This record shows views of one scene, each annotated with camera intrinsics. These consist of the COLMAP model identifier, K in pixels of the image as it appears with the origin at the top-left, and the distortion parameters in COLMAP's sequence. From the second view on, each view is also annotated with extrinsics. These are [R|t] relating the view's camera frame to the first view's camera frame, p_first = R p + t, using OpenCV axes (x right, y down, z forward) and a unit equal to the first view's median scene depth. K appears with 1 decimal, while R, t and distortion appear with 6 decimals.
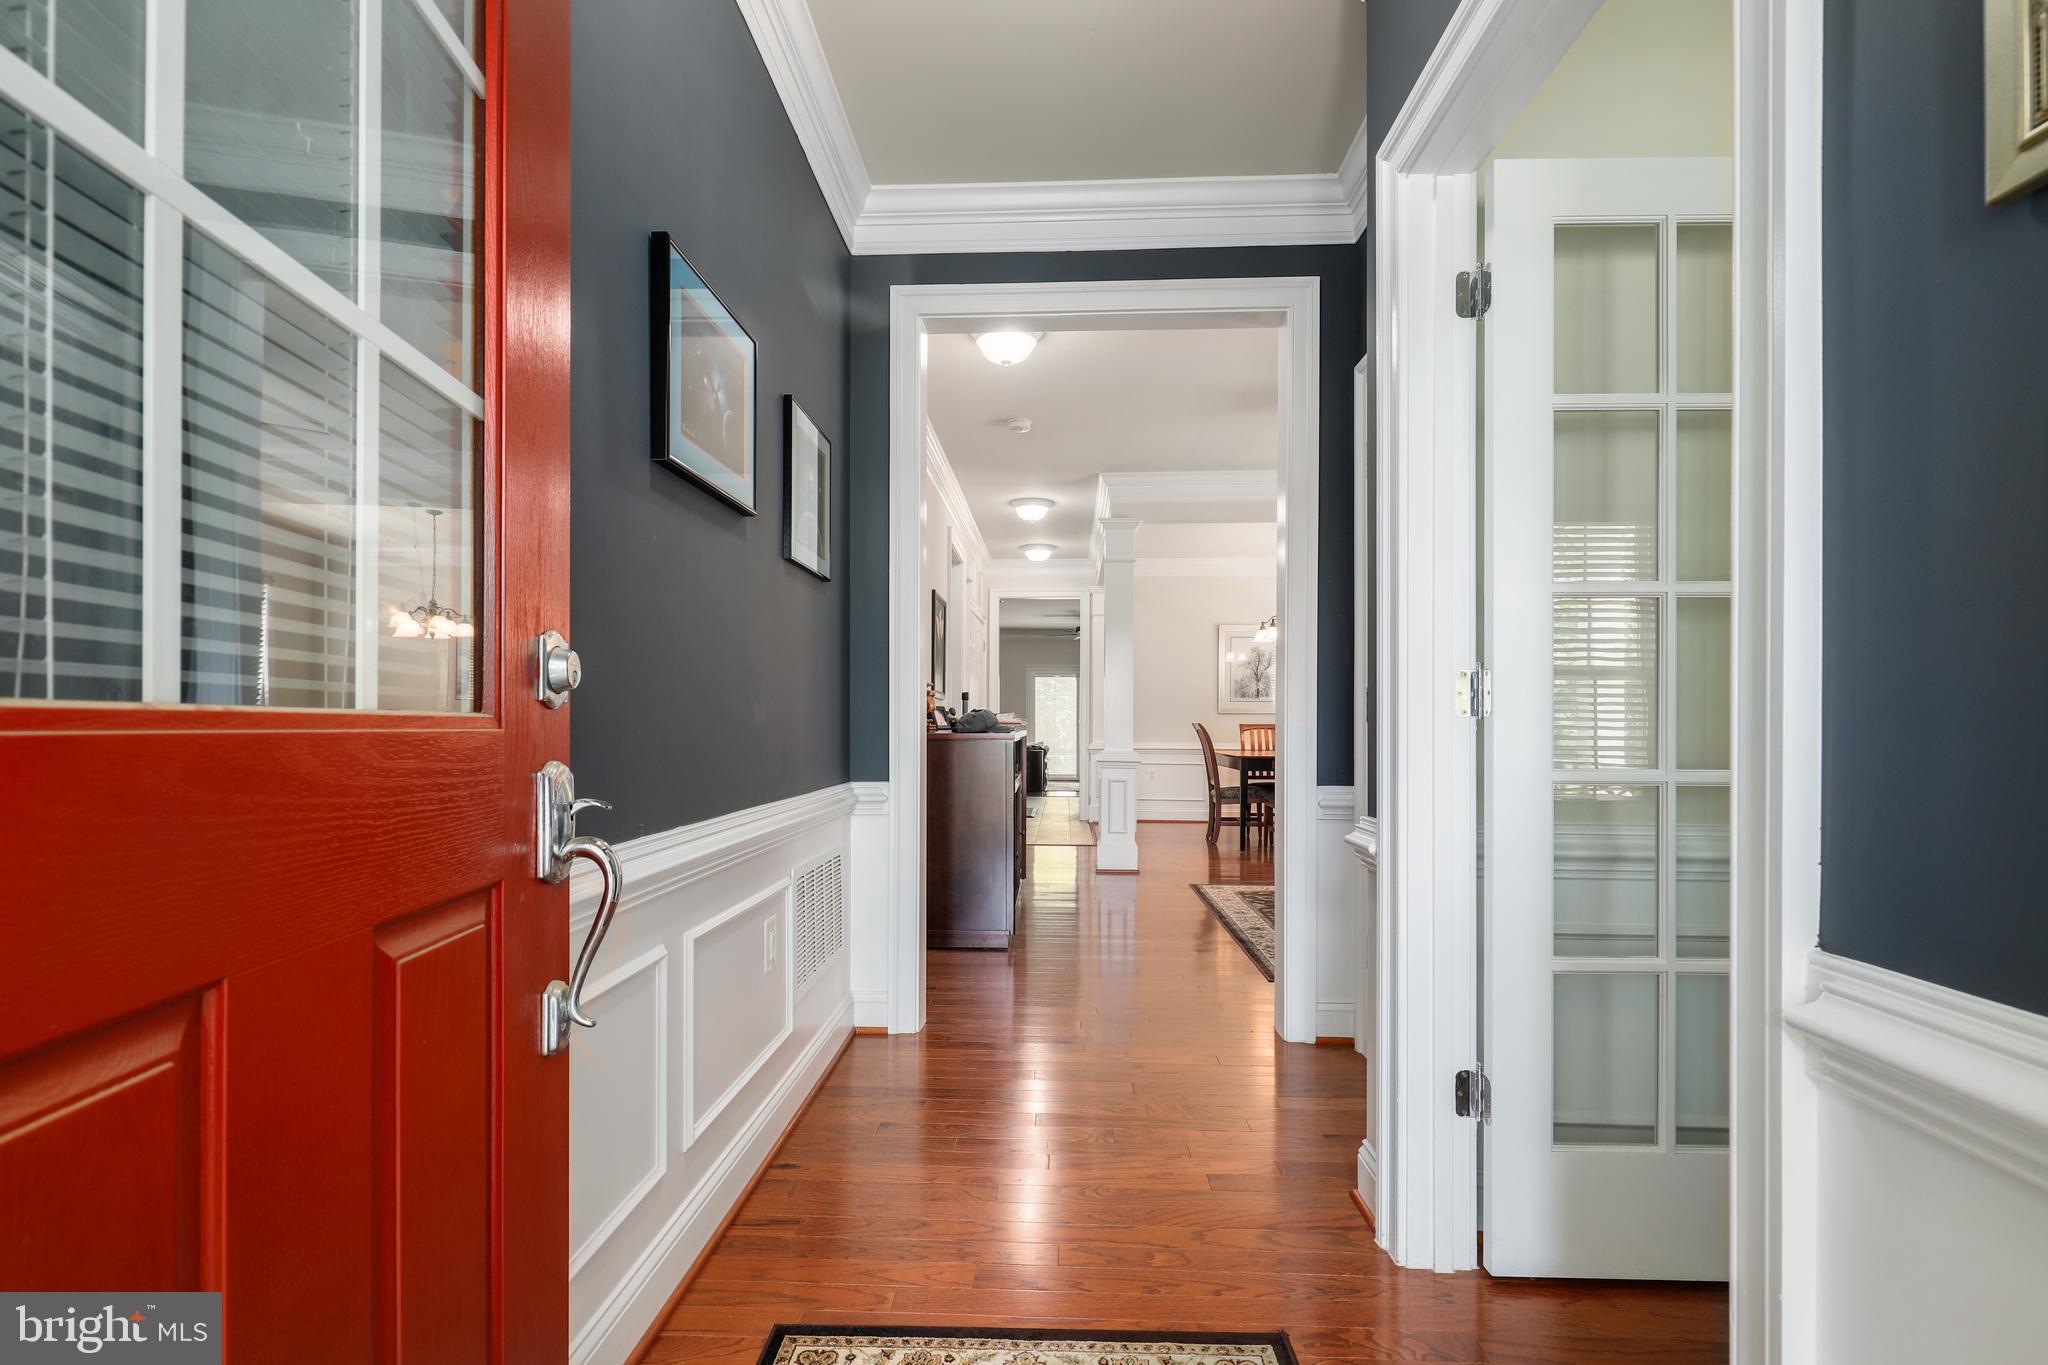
lens RADIAL K [[956.5, 0, 1023.0], [0, 956.5, 747.1], [0, 0, 1]] dist [-0.002394, -0.000180]
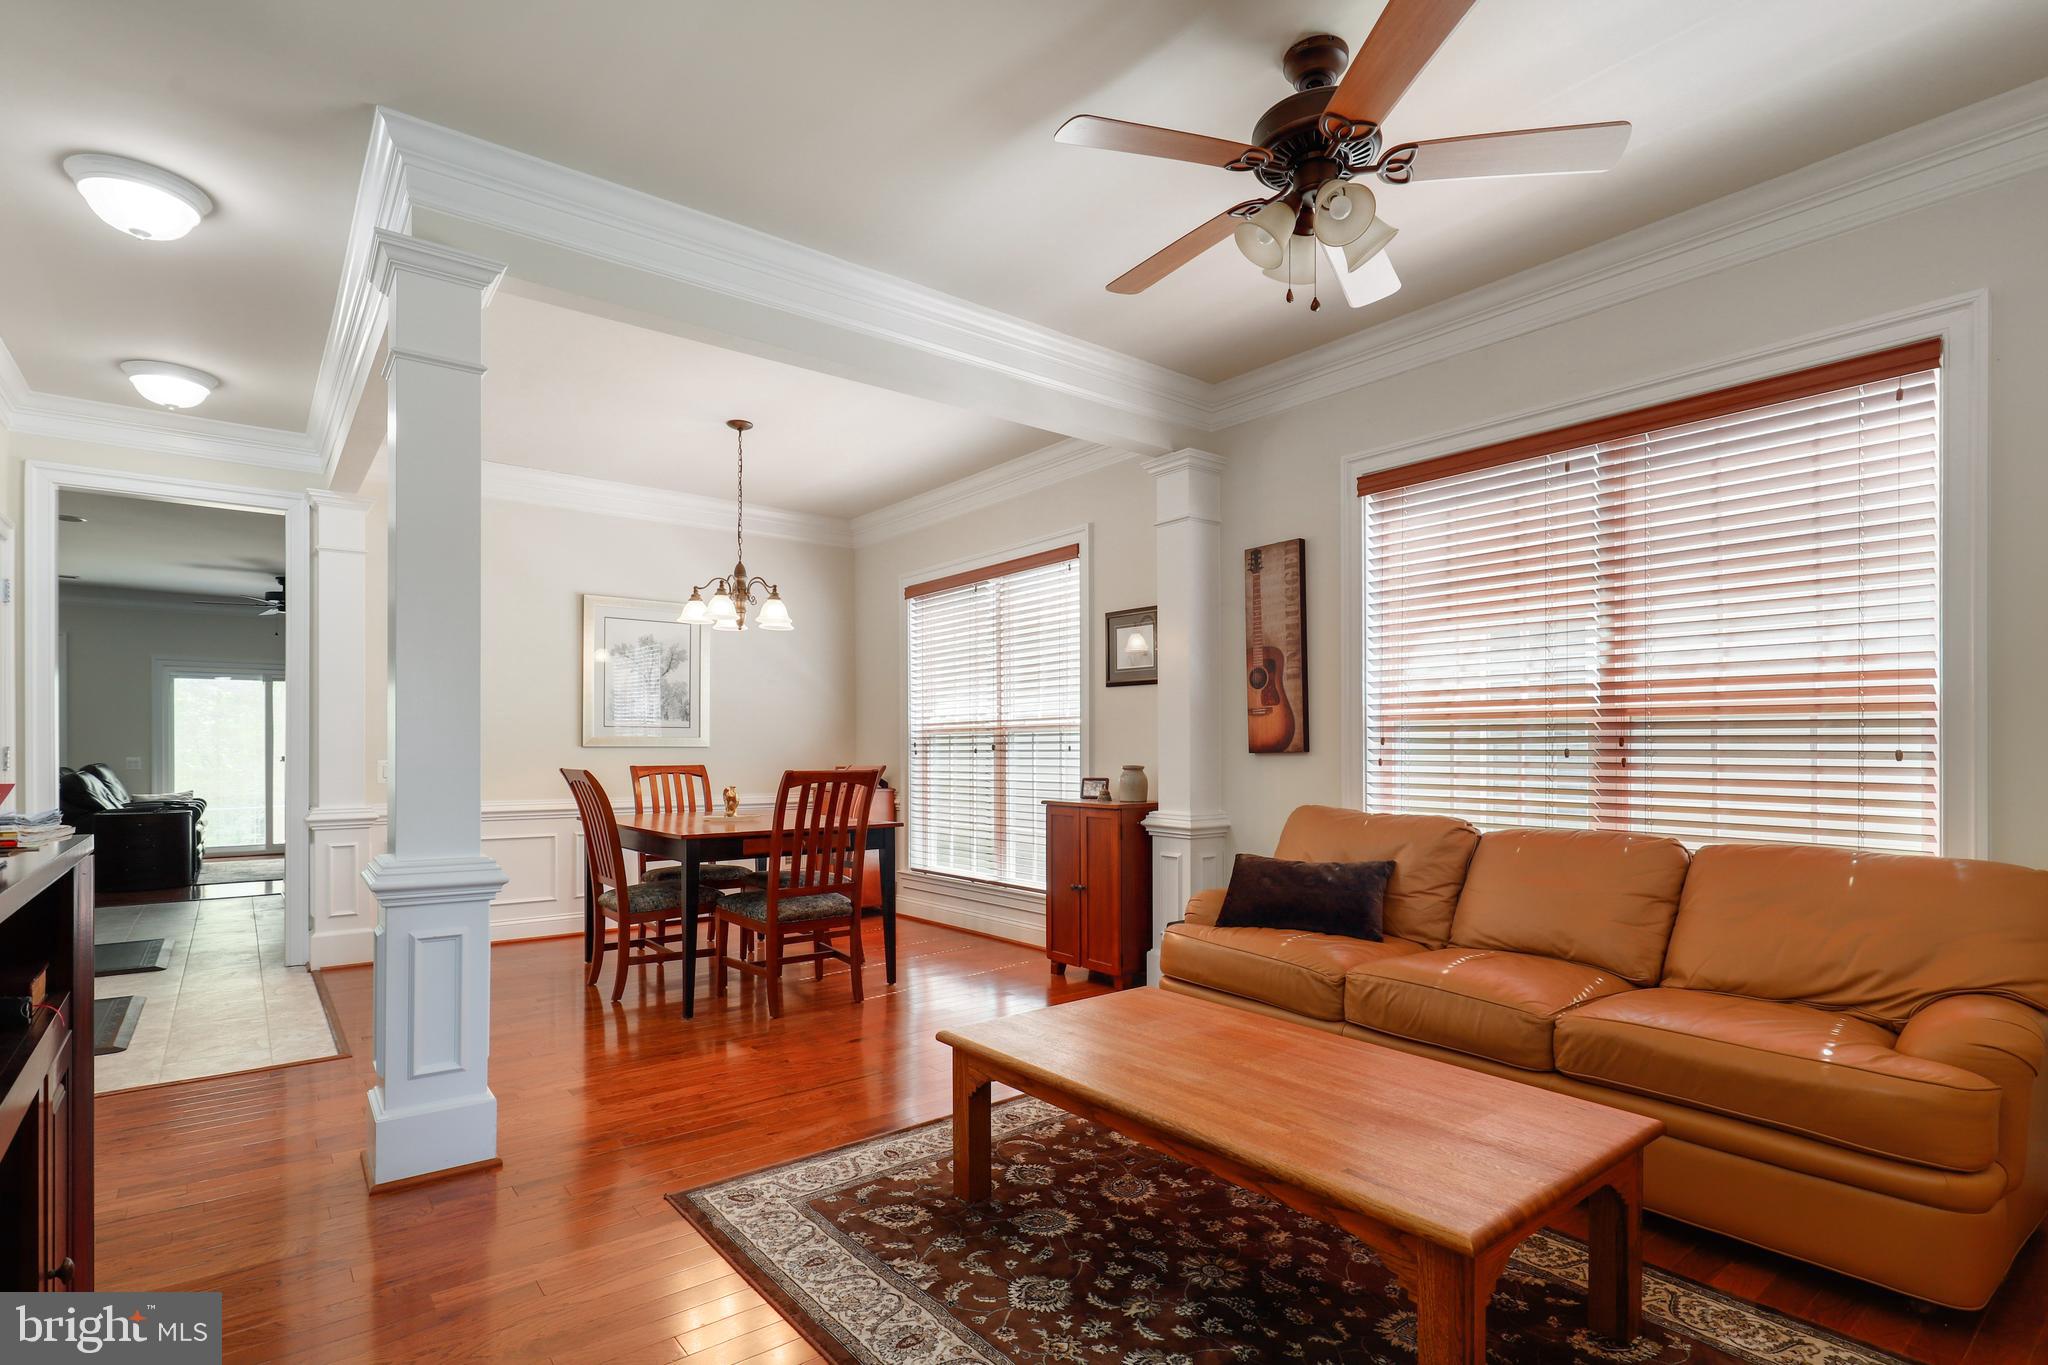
lens RADIAL K [[1000.1, 0, 1018.9], [0, 1000.1, 744.0], [0, 0, 1]] dist [0.008039, 0.000144]
pose [[0.759484, -0.007524, 0.650483, 0.009390], [0.024668, 0.999547, -0.017240, -0.020296], [-0.650058, 0.029140, 0.759325, 0.369429]]
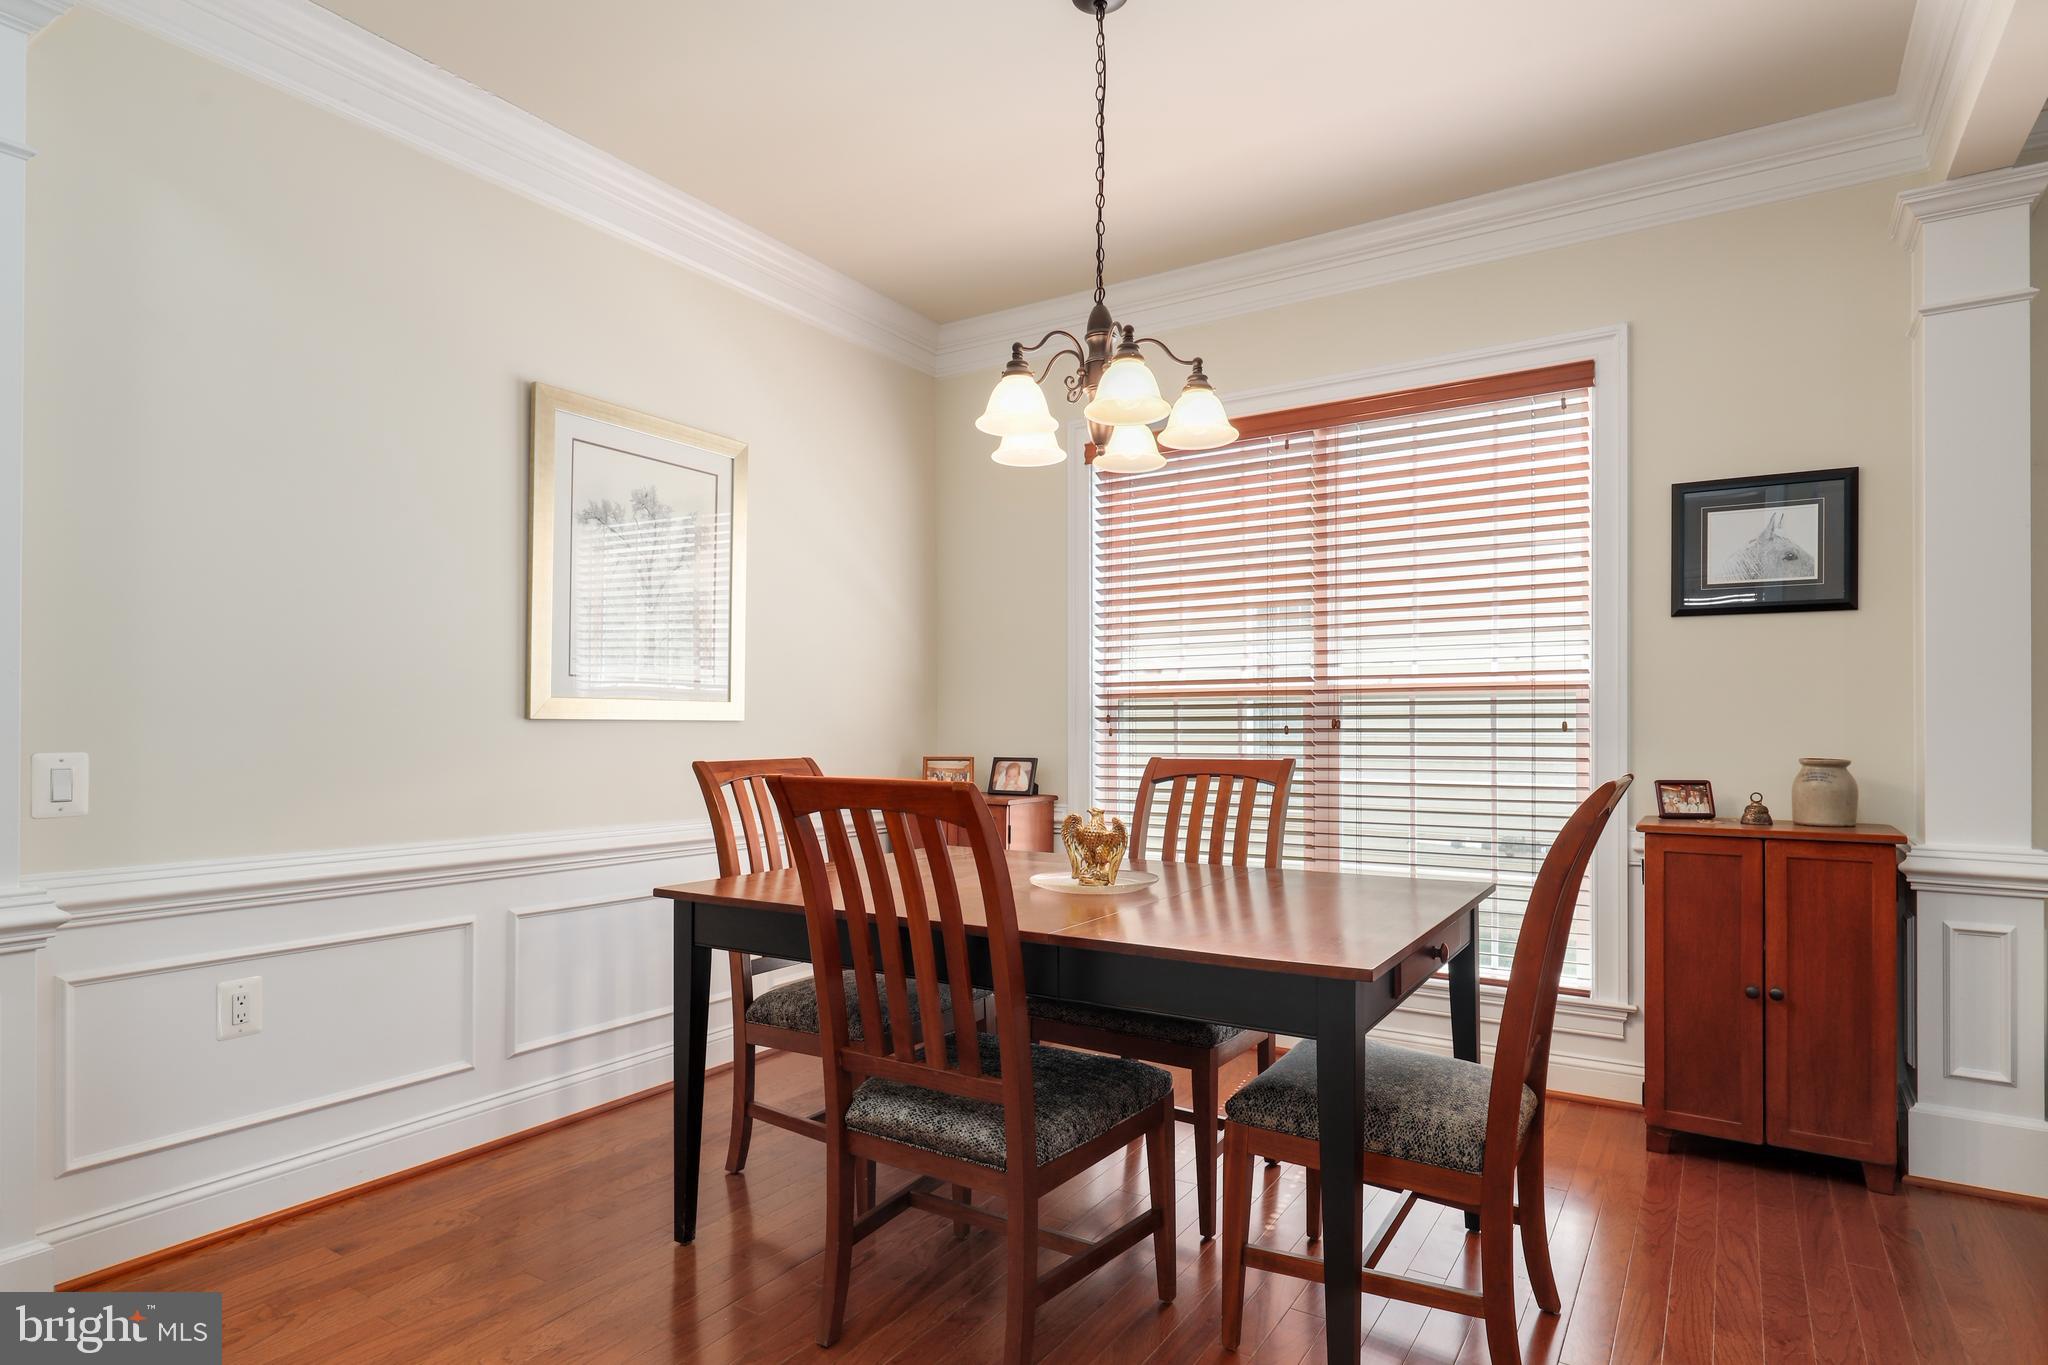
lens RADIAL K [[1078.6, 0, 1024.1], [0, 1078.6, 710.6], [0, 0, 1]] dist [-0.002740, -0.000314]
pose [[0.505119, 0.005309, 0.863034, 0.016572], [0.023797, 0.999515, -0.020076, -0.028602], [-0.862722, 0.030678, 0.504747, 0.732562]]
